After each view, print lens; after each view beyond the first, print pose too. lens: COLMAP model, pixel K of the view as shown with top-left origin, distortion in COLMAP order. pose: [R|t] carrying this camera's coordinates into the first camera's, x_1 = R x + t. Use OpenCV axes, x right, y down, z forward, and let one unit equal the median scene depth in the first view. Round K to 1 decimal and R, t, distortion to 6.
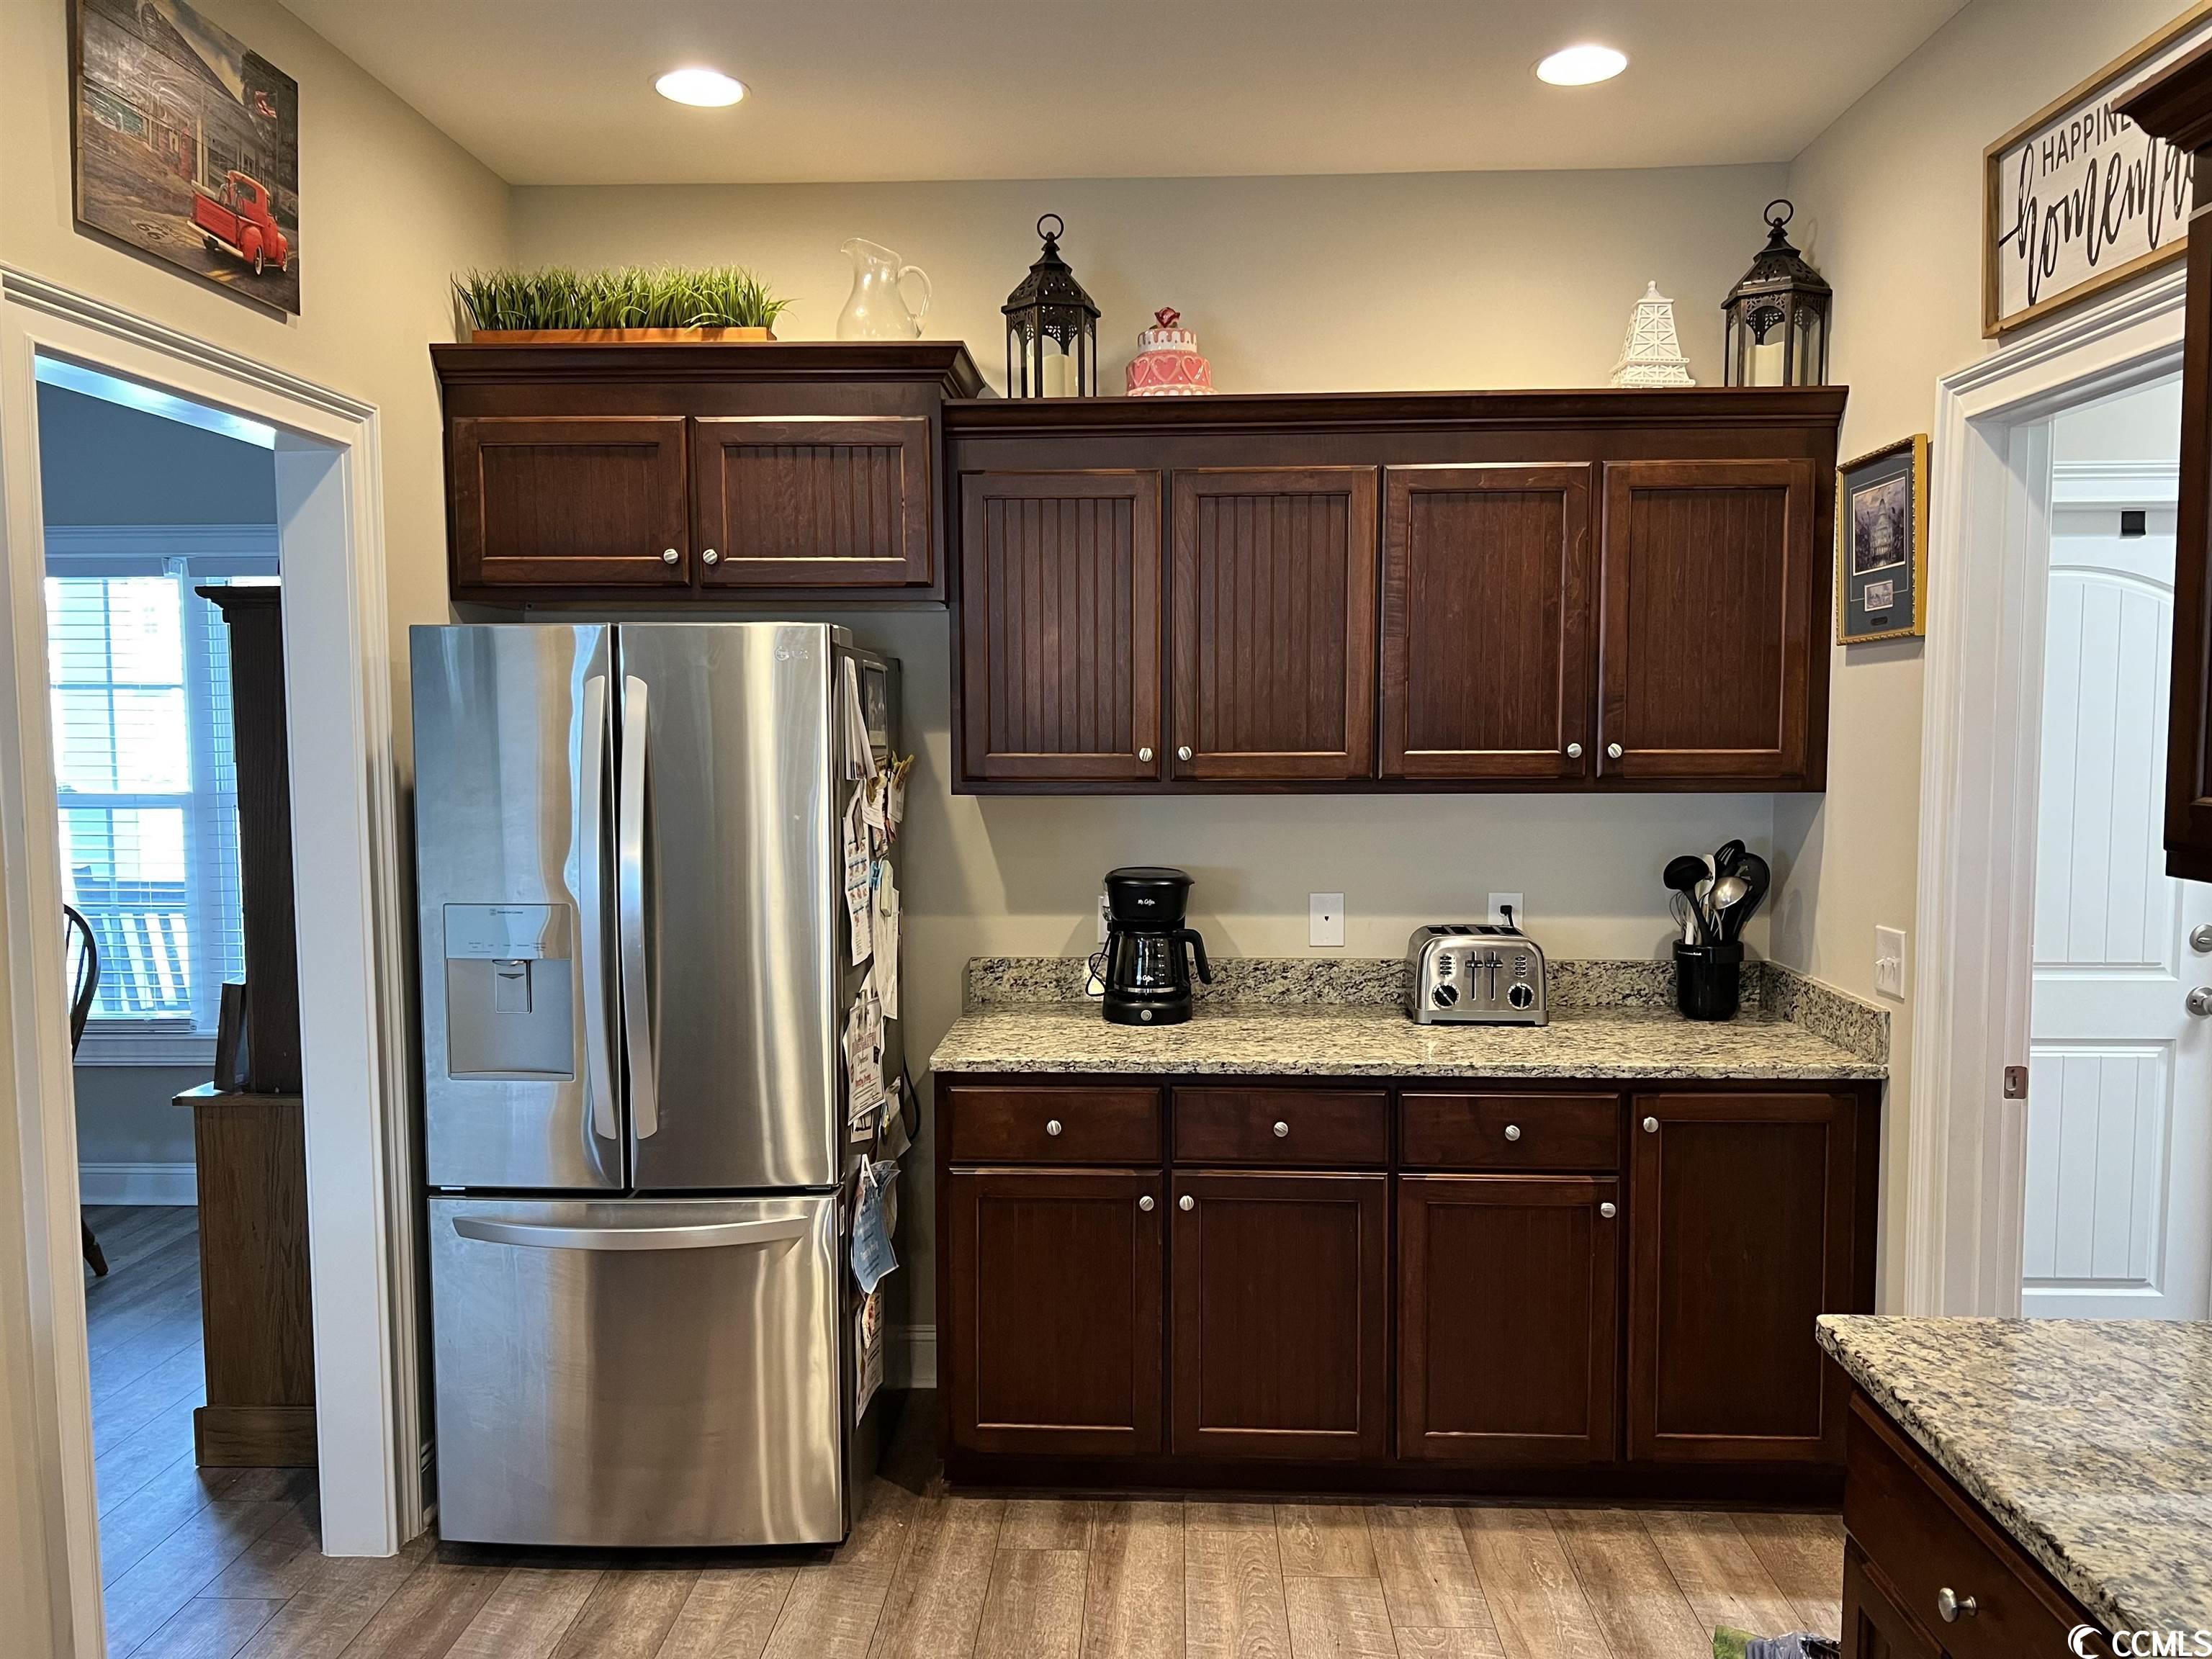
lens RADIAL K [[1674.7, 0, 1106.0], [0, 1674.7, 829.5], [0, 0, 1]] dist [0.067868, -0.093759]
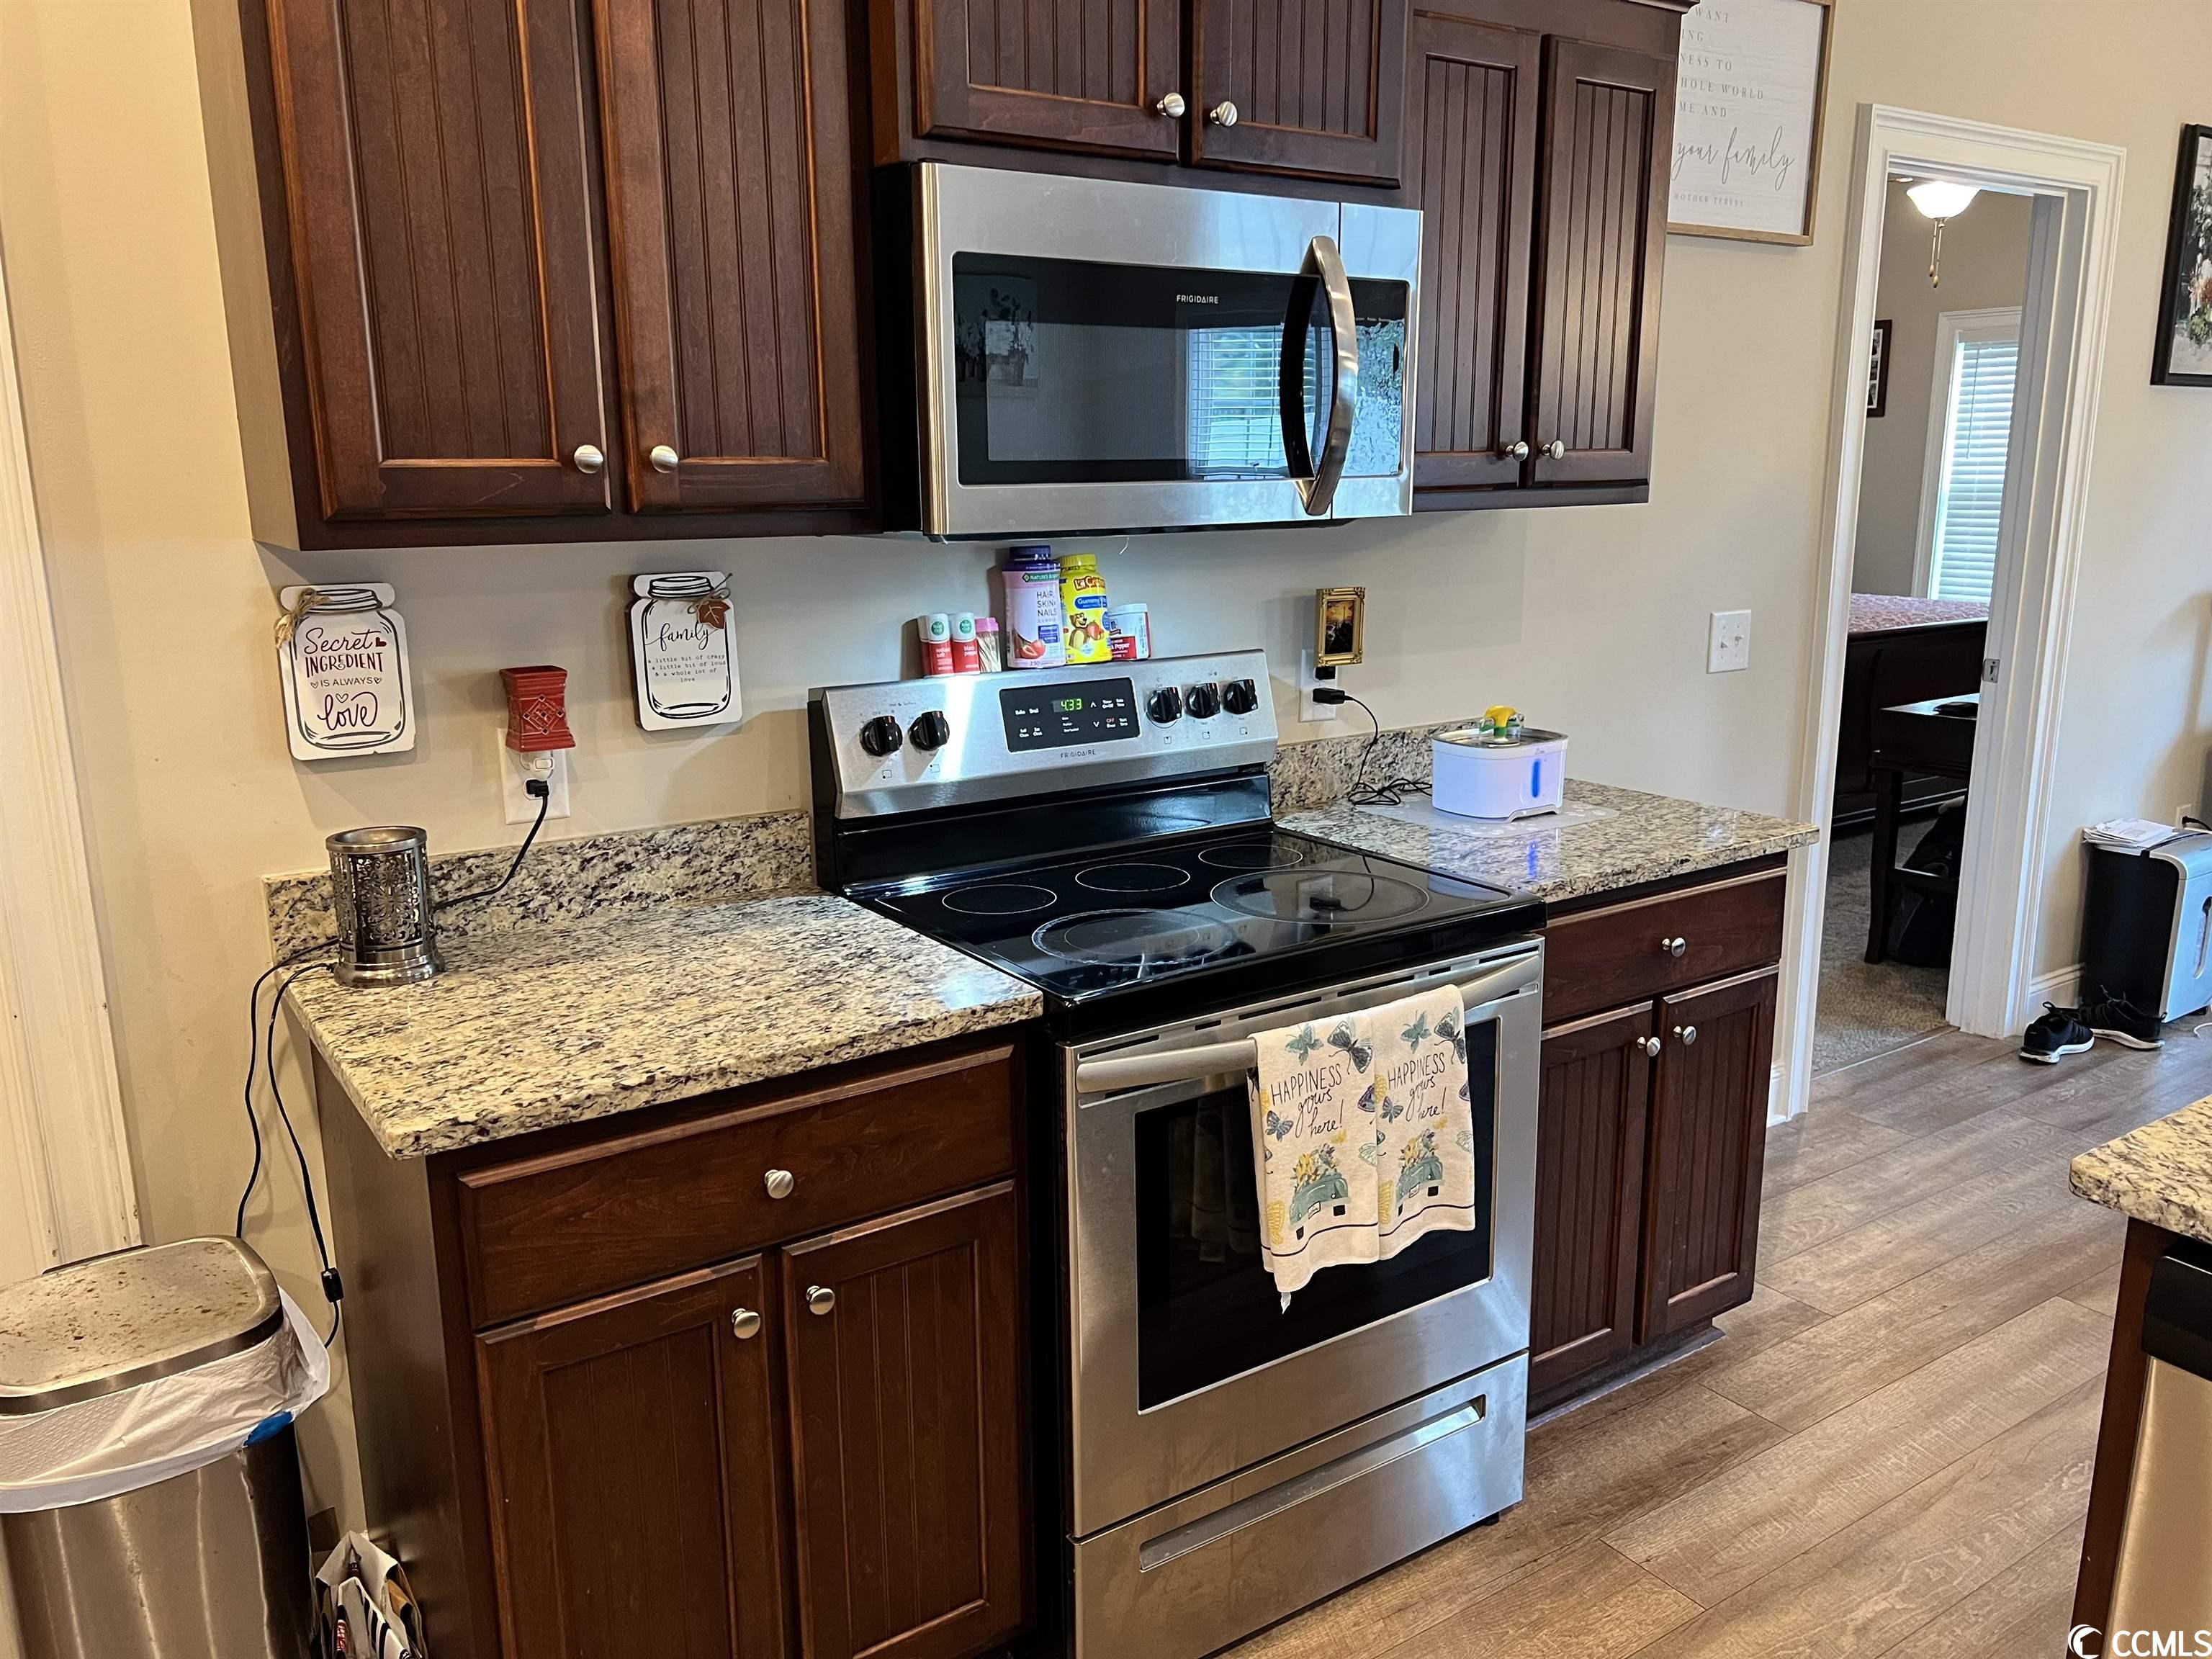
lens RADIAL K [[1753.4, 0, 1107.4], [0, 1753.4, 851.8], [0, 0, 1]] dist [0.004587, 0.010866]
pose [[-0.591046, -0.191326, 0.783619, -0.468170], [0.057752, 0.958933, 0.277689, -0.068736], [-0.804568, 0.209383, -0.555724, 1.256936]]
